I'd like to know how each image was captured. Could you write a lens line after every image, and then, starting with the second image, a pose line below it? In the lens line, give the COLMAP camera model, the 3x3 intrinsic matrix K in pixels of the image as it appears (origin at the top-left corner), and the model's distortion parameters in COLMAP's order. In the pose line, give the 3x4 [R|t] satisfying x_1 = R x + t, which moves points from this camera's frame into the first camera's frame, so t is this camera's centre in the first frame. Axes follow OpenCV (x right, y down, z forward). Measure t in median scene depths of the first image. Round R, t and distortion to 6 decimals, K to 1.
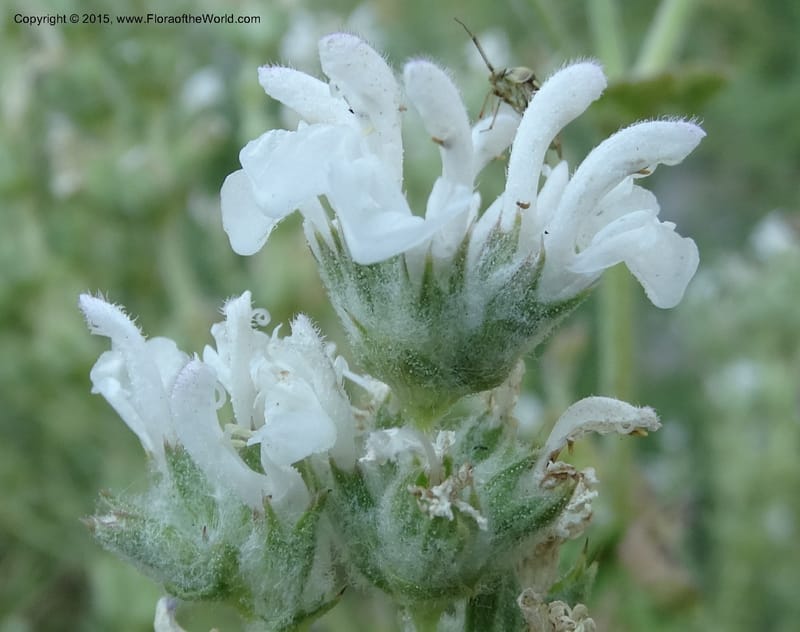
lens RADIAL K [[1456.2, 0, 355.9], [0, 1456.2, 284.5], [0, 0, 1]] dist [-0.062131, 0.000000]
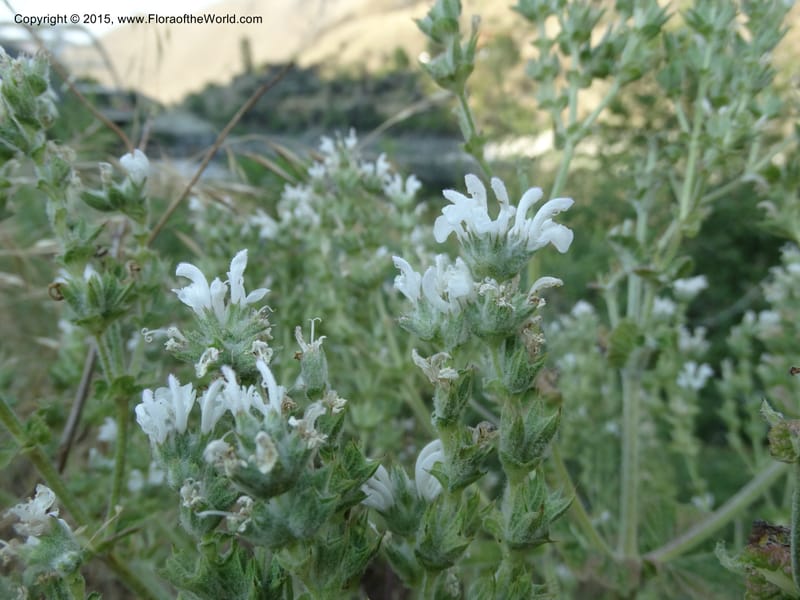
lens RADIAL K [[545.7, 0, 394.4], [0, 545.7, 304.9], [0, 0, 1]] dist [-0.003172, 0.000859]
pose [[0.999182, -0.006170, -0.039965, -0.140209], [0.002937, 0.996752, -0.080473, 0.241142], [0.040332, 0.080290, 0.995955, -0.316878]]
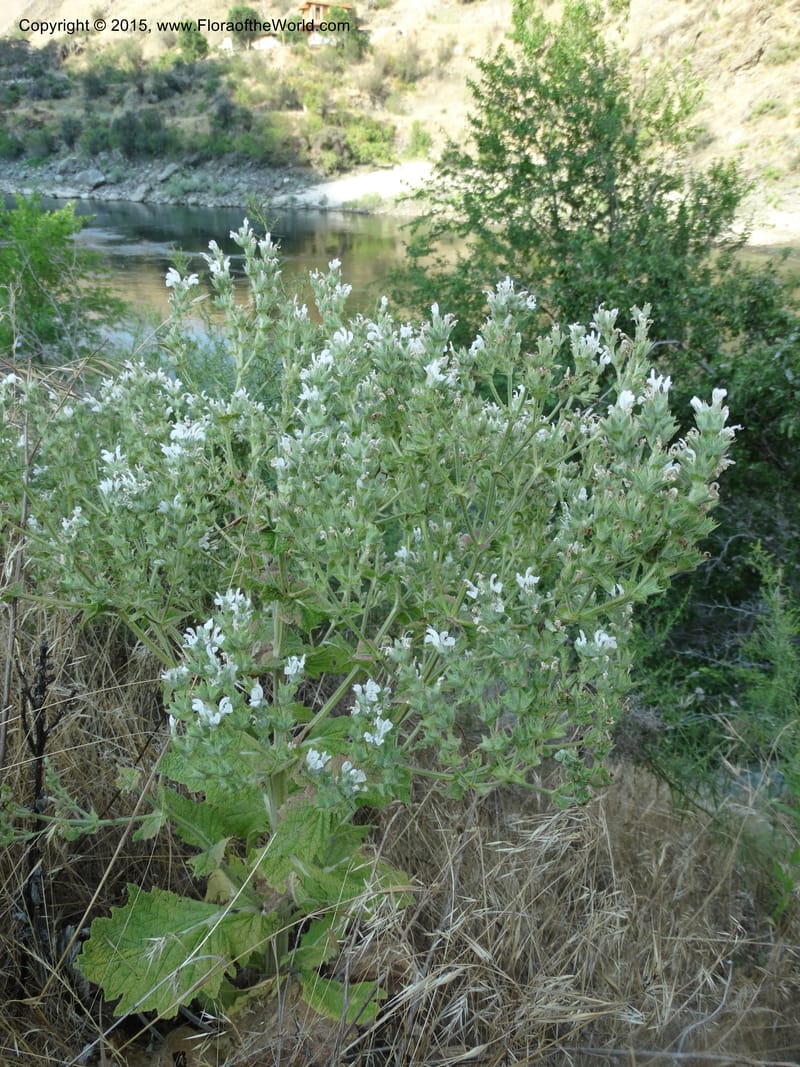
lens RADIAL K [[727.9, 0, 396.7], [0, 727.9, 531.4], [0, 0, 1]] dist [-0.003172, 0.000859]
pose [[0.978761, -0.094196, 0.182085, 0.668565], [0.077661, 0.992356, 0.095911, 0.349504], [-0.189727, -0.079732, 0.978594, -6.258538]]
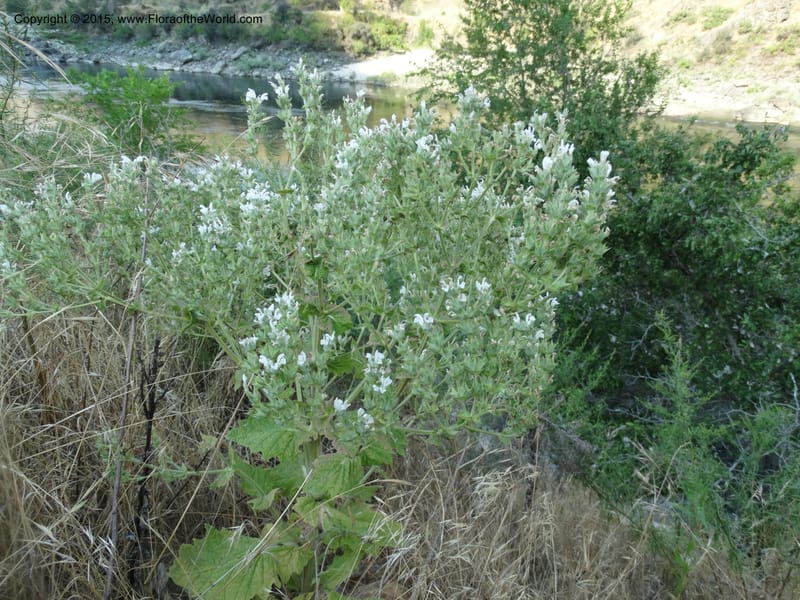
lens RADIAL K [[545.7, 0, 404.1], [0, 545.7, 302.3], [0, 0, 1]] dist [-0.003172, 0.000859]
pose [[0.979811, -0.069111, 0.187602, 0.538650], [0.058692, 0.996439, 0.060543, 1.081508], [-0.191118, -0.048310, 0.980378, -7.033281]]
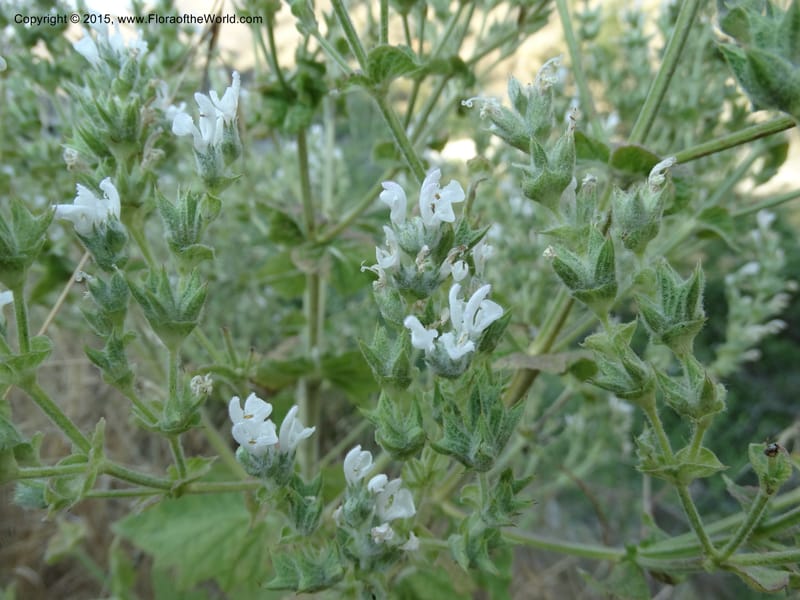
lens RADIAL K [[545.7, 0, 398.1], [0, 545.7, 300.7], [0, 0, 1]] dist [-0.003172, 0.000859]
pose [[0.997162, -0.043655, 0.061331, 1.194242], [0.049186, 0.994563, -0.091789, 2.439282], [-0.056991, 0.094545, 0.993888, -2.170493]]
